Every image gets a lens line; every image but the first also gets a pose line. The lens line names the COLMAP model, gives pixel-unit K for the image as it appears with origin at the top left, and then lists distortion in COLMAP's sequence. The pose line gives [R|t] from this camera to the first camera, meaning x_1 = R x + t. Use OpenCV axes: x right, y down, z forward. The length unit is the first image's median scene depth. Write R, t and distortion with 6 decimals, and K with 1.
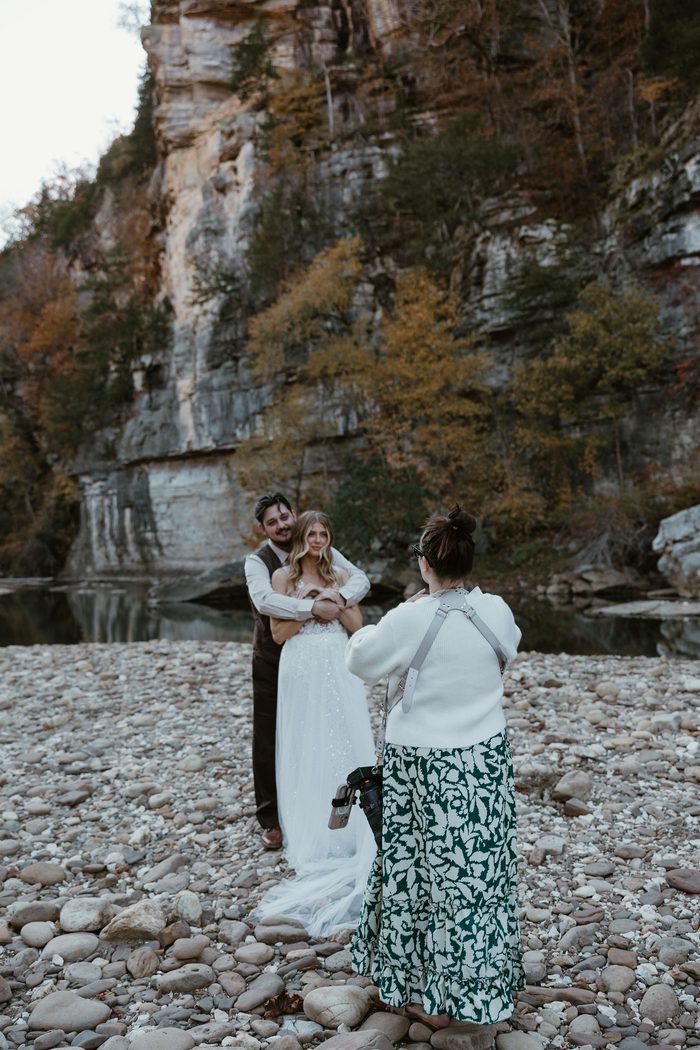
lens RADIAL K [[890.0, 0, 350.4], [0, 890.0, 511.8], [0, 0, 1]] dist [-0.000157, 0.004349]
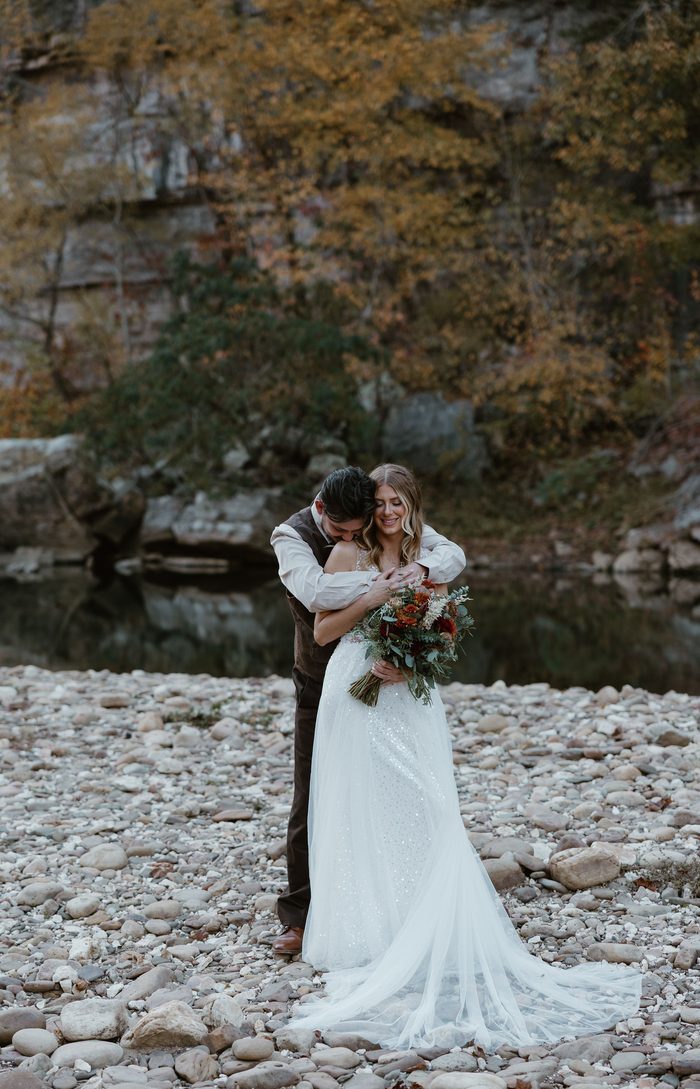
lens RADIAL K [[2024.2, 0, 350.0], [0, 2024.2, 544.5], [0, 0, 1]] dist [0.012392, -0.038459]
pose [[0.995919, 0.012142, 0.089434, -0.077460], [-0.019353, 0.996590, 0.080213, -0.025277], [-0.088155, -0.081616, 0.992758, -0.209384]]
